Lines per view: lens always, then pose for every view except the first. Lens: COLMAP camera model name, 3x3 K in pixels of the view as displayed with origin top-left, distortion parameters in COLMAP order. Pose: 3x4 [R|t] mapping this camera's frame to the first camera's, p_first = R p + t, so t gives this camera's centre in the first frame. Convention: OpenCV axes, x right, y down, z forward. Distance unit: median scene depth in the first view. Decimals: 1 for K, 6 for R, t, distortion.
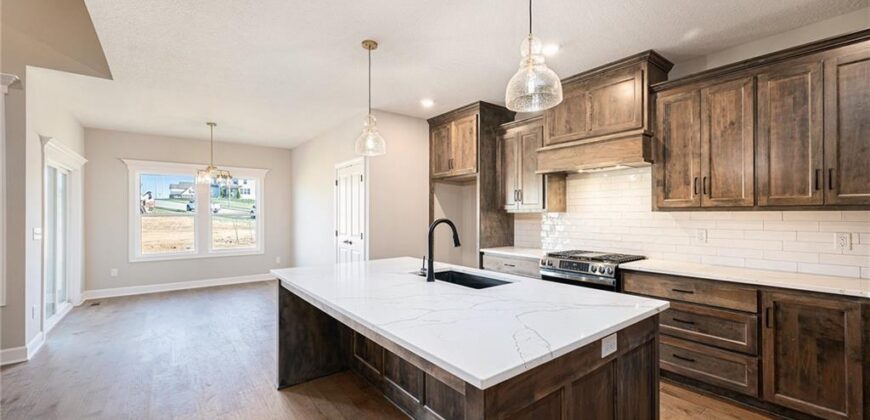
lens RADIAL K [[352.9, 0, 447.5], [0, 352.9, 213.2], [0, 0, 1]] dist [0.000449, 0.000179]
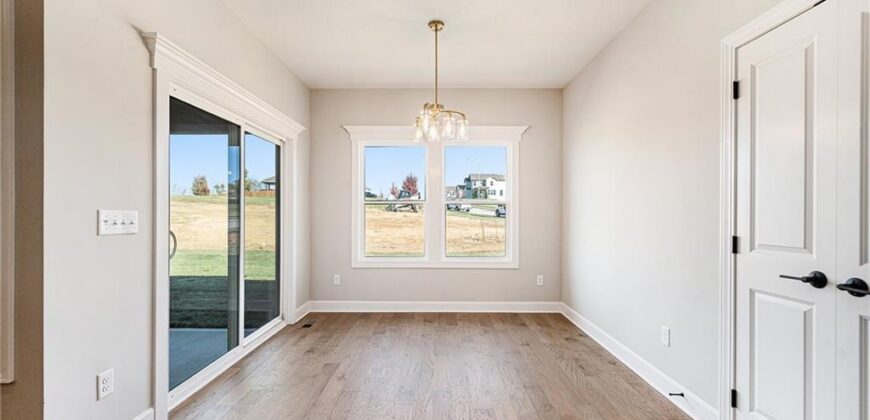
lens RADIAL K [[347.8, 0, 437.2], [0, 347.8, 214.8], [0, 0, 1]] dist [-0.000310, -0.000010]
pose [[0.780137, 0.003661, -0.625598, -0.572964], [-0.001621, 0.999991, 0.003831, 0.050546], [0.625607, -0.001974, 0.780136, 1.005622]]
